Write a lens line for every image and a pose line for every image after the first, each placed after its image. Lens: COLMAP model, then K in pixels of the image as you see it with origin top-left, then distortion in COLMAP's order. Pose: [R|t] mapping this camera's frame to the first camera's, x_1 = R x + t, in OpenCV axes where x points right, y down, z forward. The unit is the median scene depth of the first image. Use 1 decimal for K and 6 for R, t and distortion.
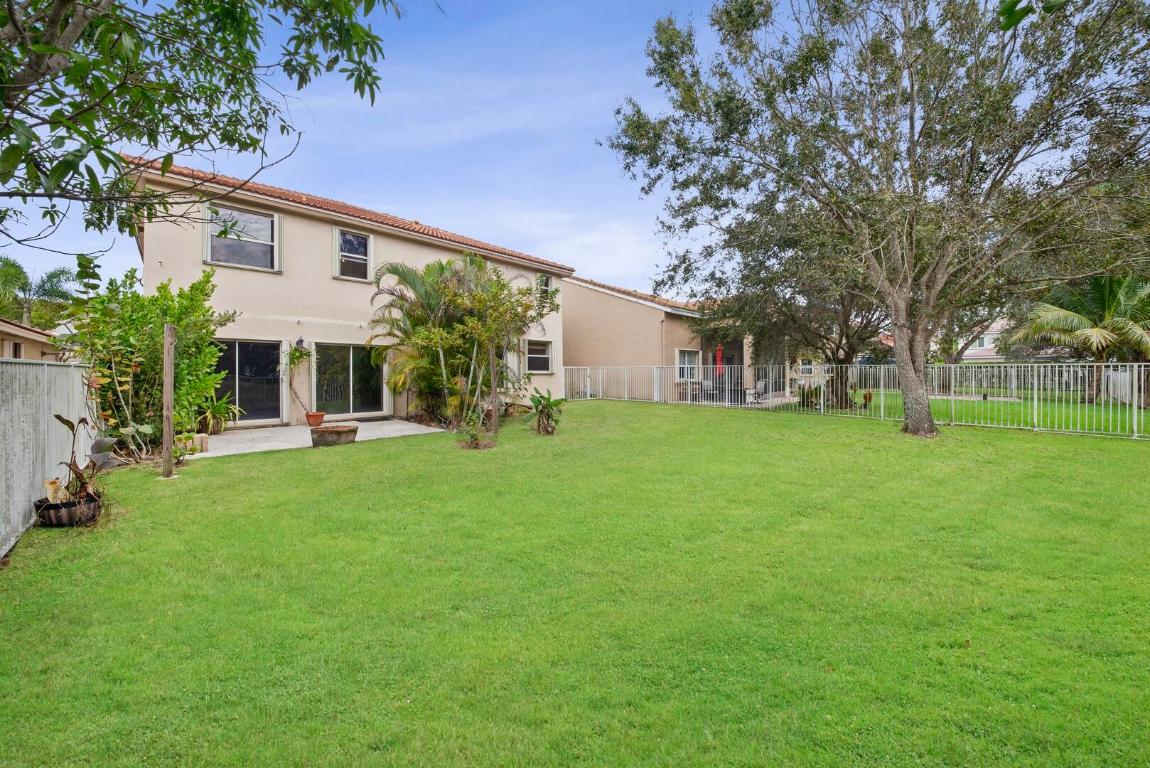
lens RADIAL K [[400.9, 0, 580.7], [0, 400.9, 375.9], [0, 0, 1]] dist [0.001209, -0.010515]
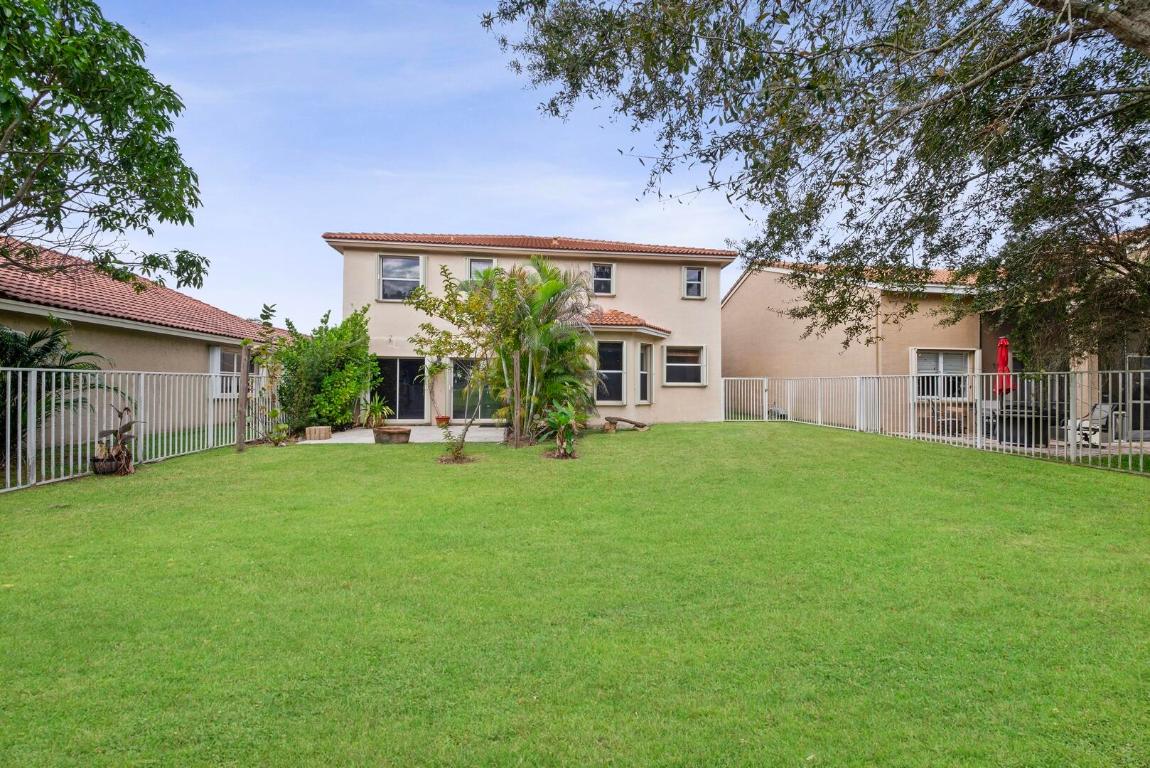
lens RADIAL K [[405.1, 0, 564.3], [0, 405.1, 384.0], [0, 0, 1]] dist [-0.000133, -0.000056]
pose [[0.774862, 0.004536, -0.632115, 0.244100], [-0.012231, 0.999895, -0.007818, 0.000699], [0.632012, 0.013790, 0.774836, 0.188734]]
